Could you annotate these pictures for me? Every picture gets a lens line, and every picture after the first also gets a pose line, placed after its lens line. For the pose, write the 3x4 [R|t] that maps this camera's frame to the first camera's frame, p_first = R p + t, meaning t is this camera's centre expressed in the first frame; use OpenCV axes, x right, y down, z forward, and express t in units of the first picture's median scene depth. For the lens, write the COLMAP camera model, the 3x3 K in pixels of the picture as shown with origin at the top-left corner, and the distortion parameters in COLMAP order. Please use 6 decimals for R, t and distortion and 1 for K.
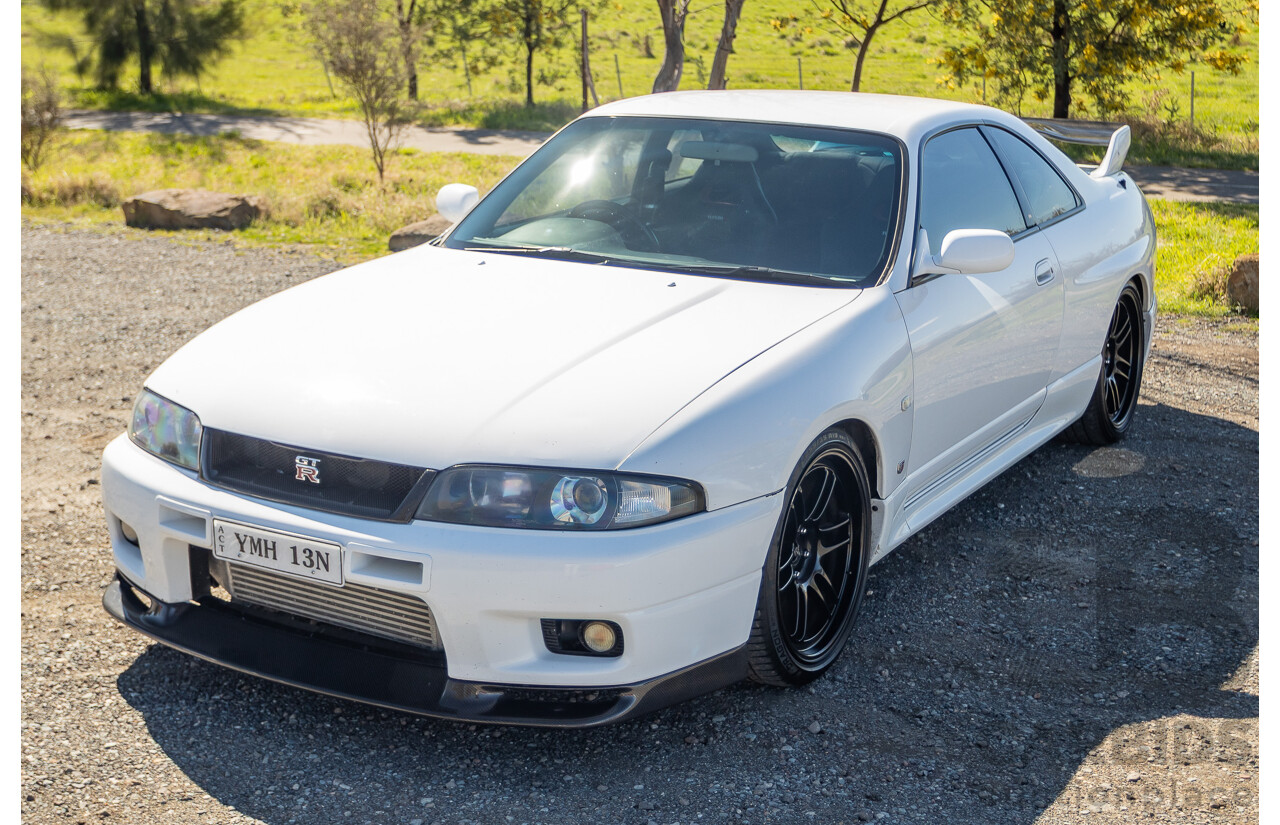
lens RADIAL K [[1786.2, 0, 639.9], [0, 1786.2, 377.2], [0, 0, 1]] dist [-0.009126, 0.515838]
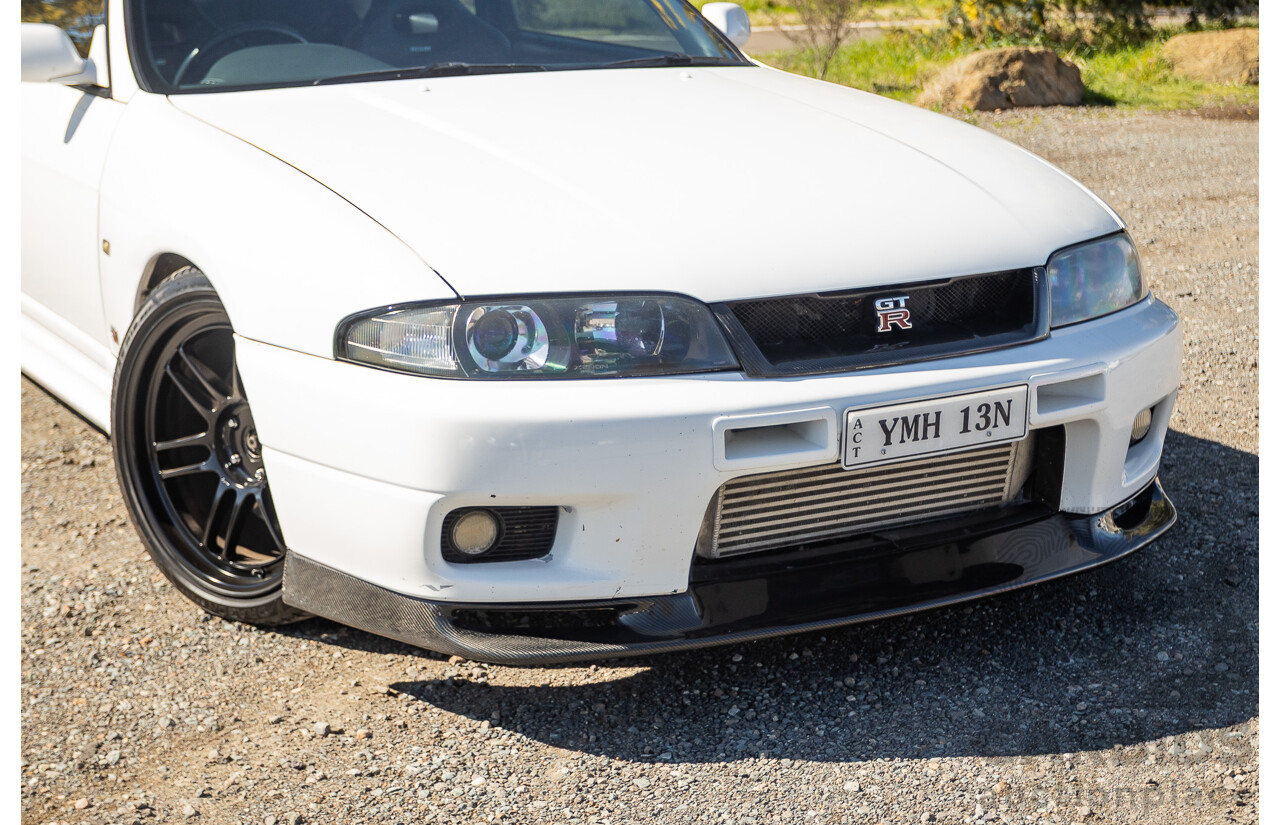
lens RADIAL K [[2010.3, 0, 640.0], [0, 2010.3, 412.5], [0, 0, 1]] dist [-0.039874, 0.287836]
pose [[0.486946, -0.229109, 0.842848, -0.866185], [0.203602, 0.968175, 0.145548, -0.045360], [-0.849370, 0.100731, 0.518096, 0.629387]]
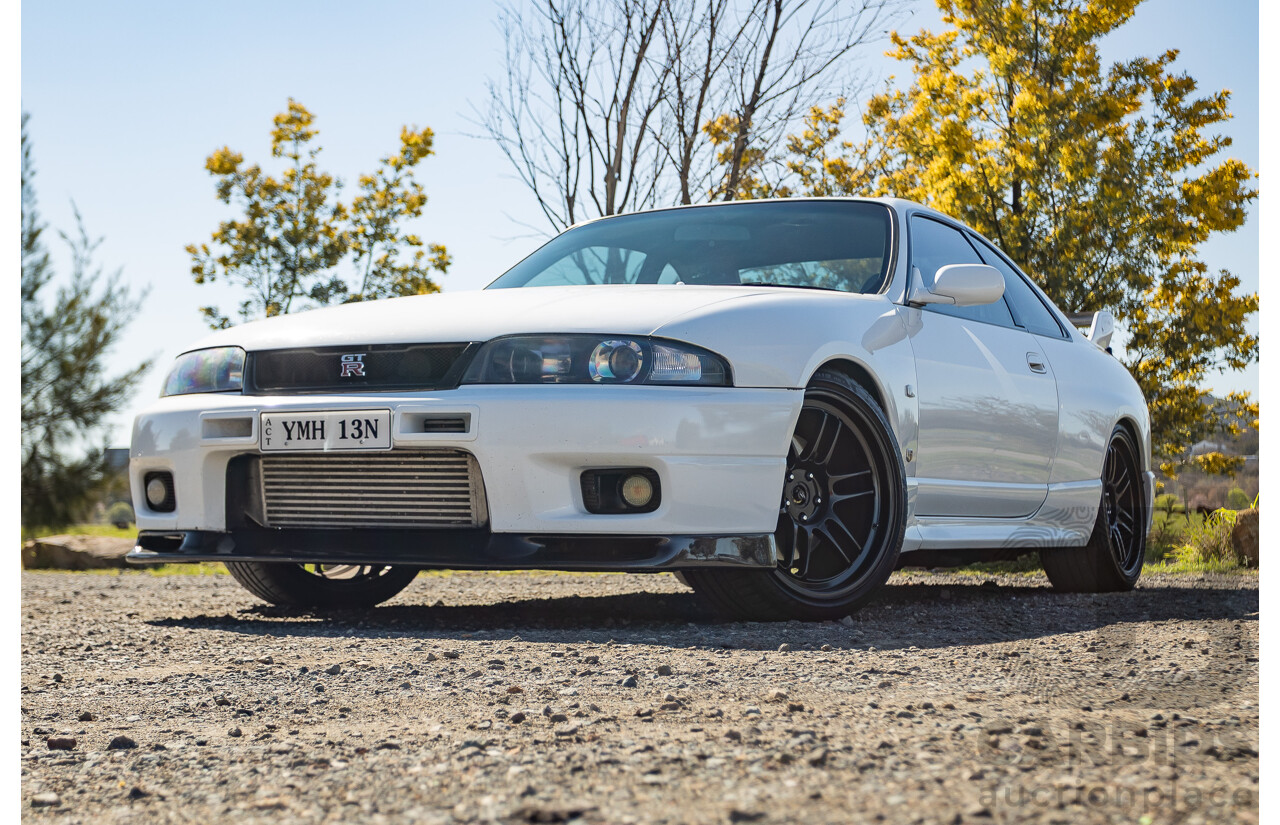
lens RADIAL K [[2135.7, 0, 604.6], [0, 2135.7, 414.8], [0, 0, 1]] dist [0.031437, 0.064291]
pose [[0.999548, -0.011385, 0.027814, -0.068258], [0.018671, 0.960440, -0.277859, 0.404498], [-0.023550, 0.278253, 0.960219, -0.191083]]
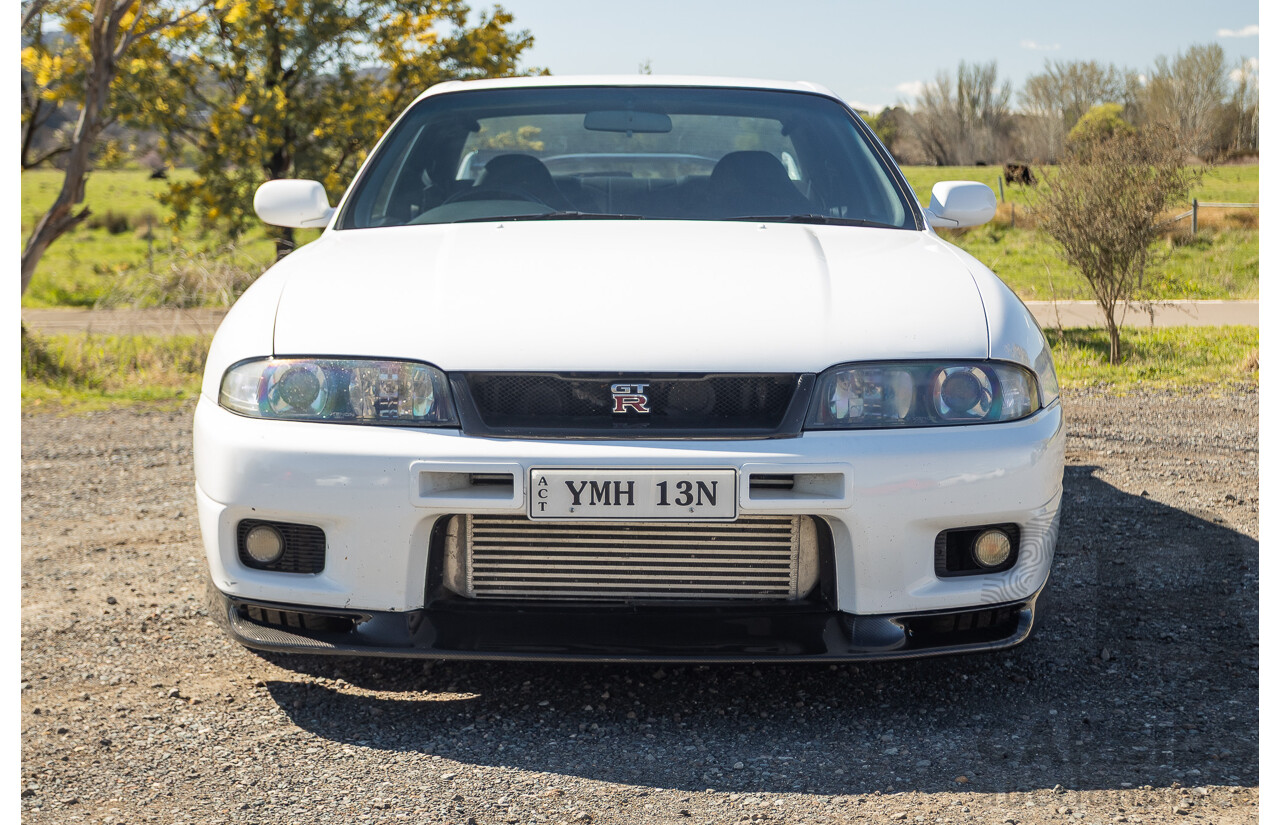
lens RADIAL K [[2159.0, 0, 640.0], [0, 2159.0, 412.5], [0, 0, 1]] dist [-0.044492, 0.144763]
pose [[0.861958, -0.068017, 0.502396, -0.632544], [0.125548, 0.988731, -0.081542, 0.129657], [-0.491188, 0.133361, 0.860784, 0.143882]]
